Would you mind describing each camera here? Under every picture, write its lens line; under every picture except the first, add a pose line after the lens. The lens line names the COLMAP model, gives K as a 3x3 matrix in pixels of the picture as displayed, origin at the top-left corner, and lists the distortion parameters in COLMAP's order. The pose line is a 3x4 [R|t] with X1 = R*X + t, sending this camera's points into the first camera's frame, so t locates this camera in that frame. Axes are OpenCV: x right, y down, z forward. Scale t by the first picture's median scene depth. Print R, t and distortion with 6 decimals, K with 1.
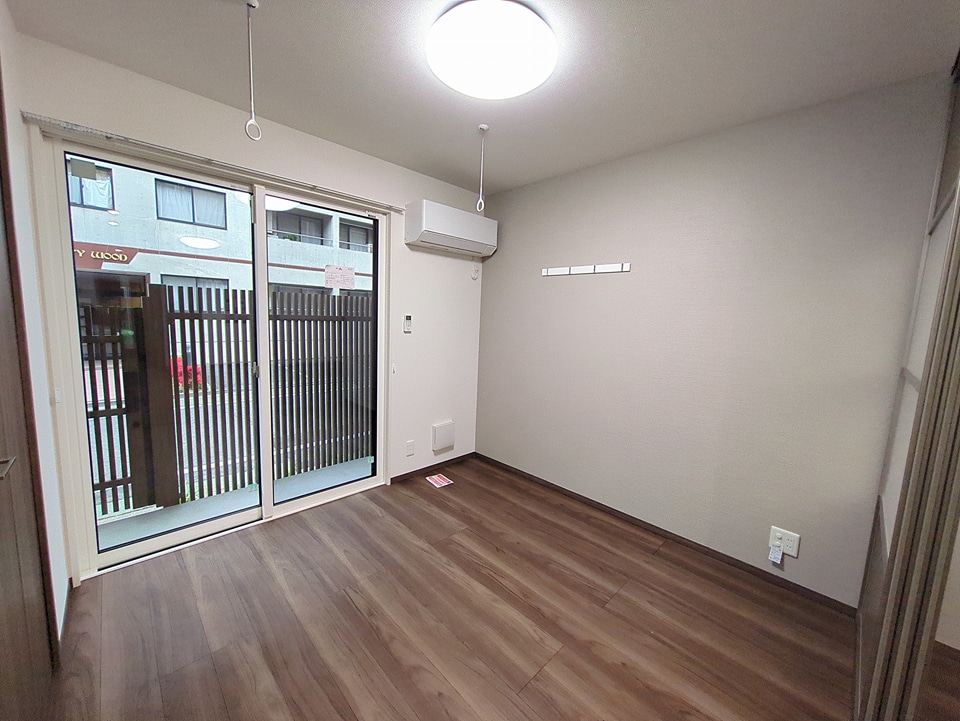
lens RADIAL K [[378.8, 0, 476.2], [0, 378.8, 350.8], [0, 0, 1]] dist [0.000512, 0.001389]
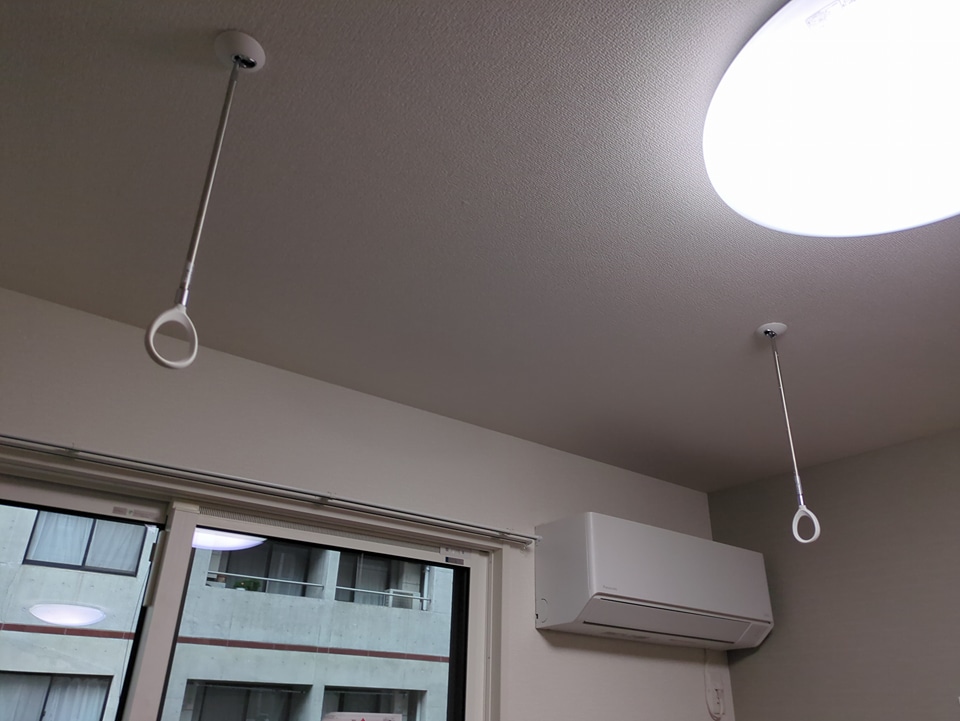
lens RADIAL K [[716.7, 0, 499.9], [0, 716.7, 361.4], [0, 0, 1]] dist [0.047219, -0.000972]
pose [[0.992177, -0.073863, -0.100647, -0.136171], [0.007963, 0.841997, -0.539424, -0.126525], [0.124588, 0.534402, 0.835998, 0.275953]]
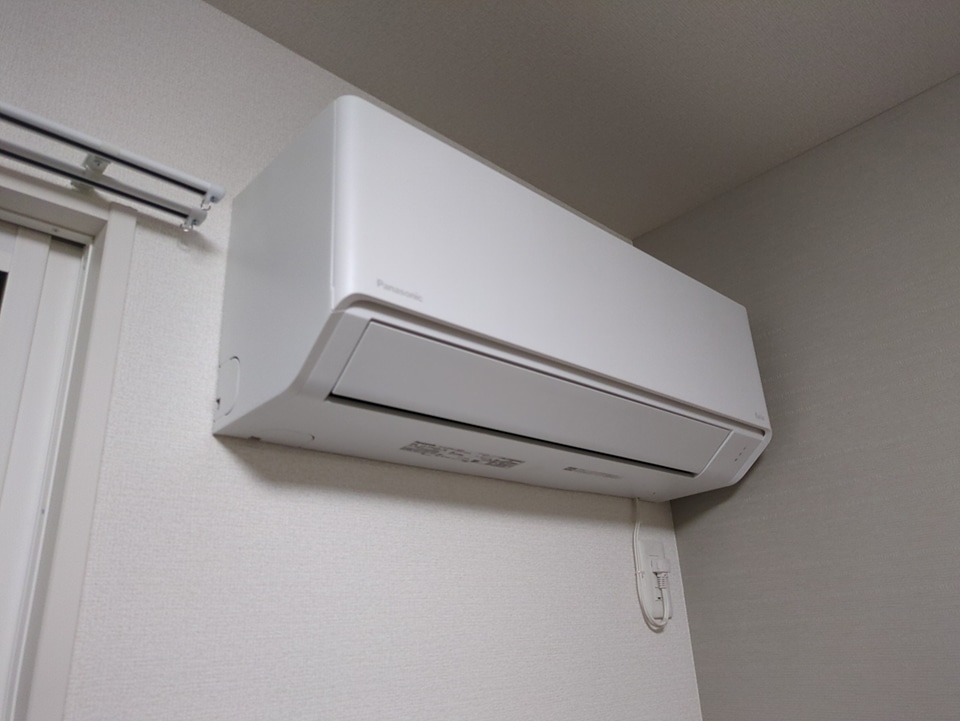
lens RADIAL K [[716.7, 0, 483.0], [0, 716.7, 361.6], [0, 0, 1]] dist [0.047219, -0.000972]
pose [[0.995319, -0.095073, 0.017353, -0.096863], [0.092424, 0.883908, -0.458437, -0.182713], [0.028247, 0.457895, 0.888558, 0.772939]]
